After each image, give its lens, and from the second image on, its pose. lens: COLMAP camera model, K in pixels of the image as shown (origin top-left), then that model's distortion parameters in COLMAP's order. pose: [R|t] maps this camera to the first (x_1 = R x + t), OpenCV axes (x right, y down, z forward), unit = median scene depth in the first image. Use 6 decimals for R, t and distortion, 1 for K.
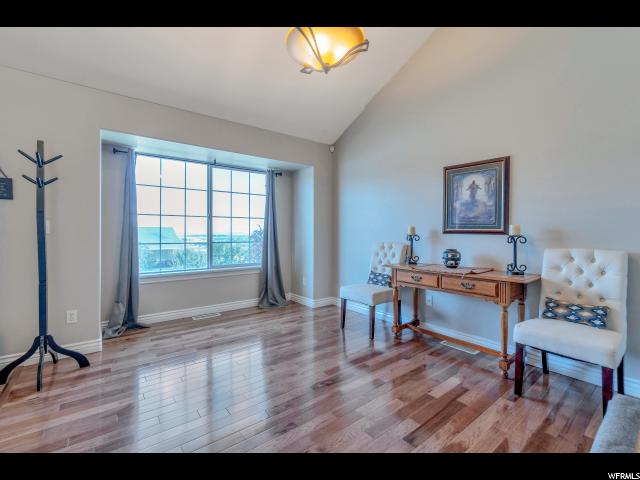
lens RADIAL K [[281.1, 0, 320.6], [0, 281.1, 237.1], [0, 0, 1]] dist [-0.000581, -0.000003]
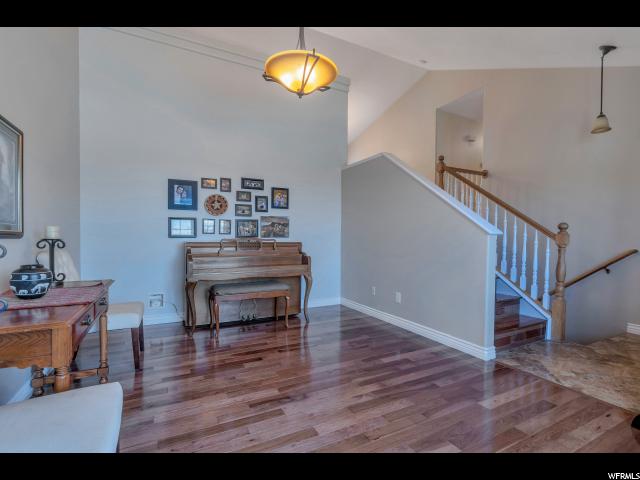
lens RADIAL K [[269.9, 0, 318.2], [0, 269.9, 243.0], [0, 0, 1]] dist [0.000160, -0.000002]
pose [[-0.972699, -0.018935, 0.231298, -0.219600], [-0.013281, 0.999574, 0.025978, -0.021288], [-0.231691, 0.022197, -0.972536, 1.383722]]
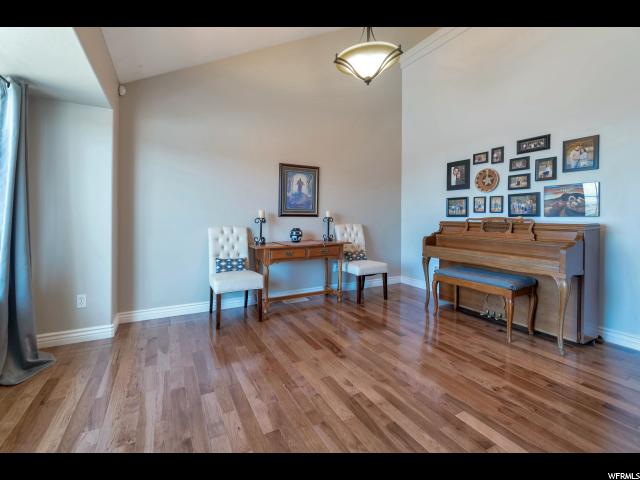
lens RADIAL K [[294.2, 0, 318.8], [0, 294.2, 213.4], [0, 0, 1]] dist [-0.002354, -0.000304]
pose [[0.177436, -0.004434, 0.984122, -0.877601], [0.006578, 0.999973, 0.003319, -0.031374], [-0.984110, 0.005885, 0.177461, 0.650362]]
